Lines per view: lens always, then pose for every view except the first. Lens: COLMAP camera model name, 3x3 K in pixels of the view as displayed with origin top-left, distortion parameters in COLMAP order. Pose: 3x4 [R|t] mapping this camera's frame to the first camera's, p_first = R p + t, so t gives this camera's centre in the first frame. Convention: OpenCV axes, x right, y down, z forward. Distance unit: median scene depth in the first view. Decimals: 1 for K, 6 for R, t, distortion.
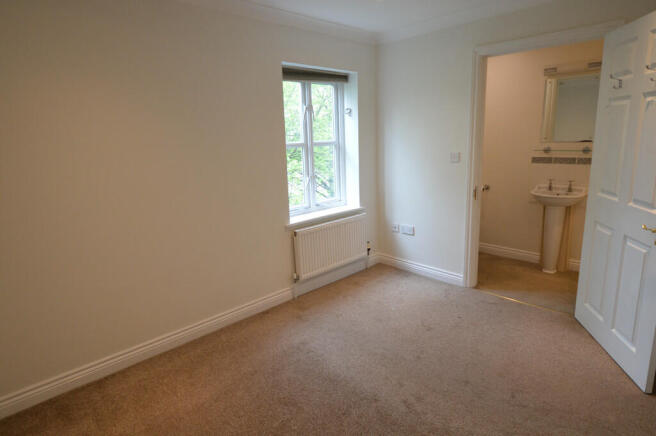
lens RADIAL K [[361.3, 0, 333.0], [0, 361.3, 213.7], [0, 0, 1]] dist [0.004571, -0.000145]
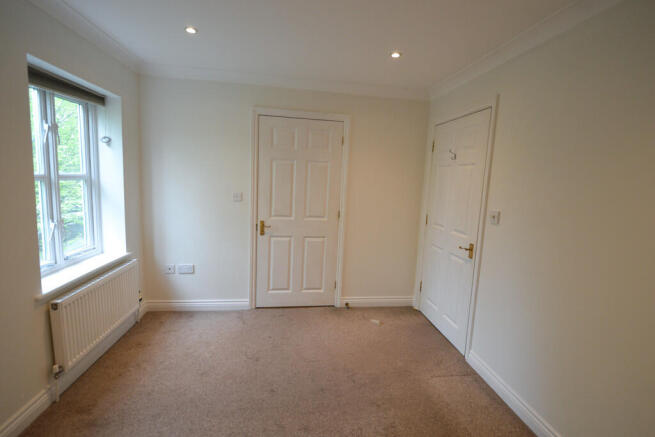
lens RADIAL K [[295.9, 0, 333.3], [0, 295.9, 213.7], [0, 0, 1]] dist [-0.002489, -0.002254]
pose [[0.580848, -0.040046, 0.813027, -0.226739], [0.101100, 0.994605, -0.023239, -0.049573], [-0.807709, 0.095695, 0.581763, 0.213649]]
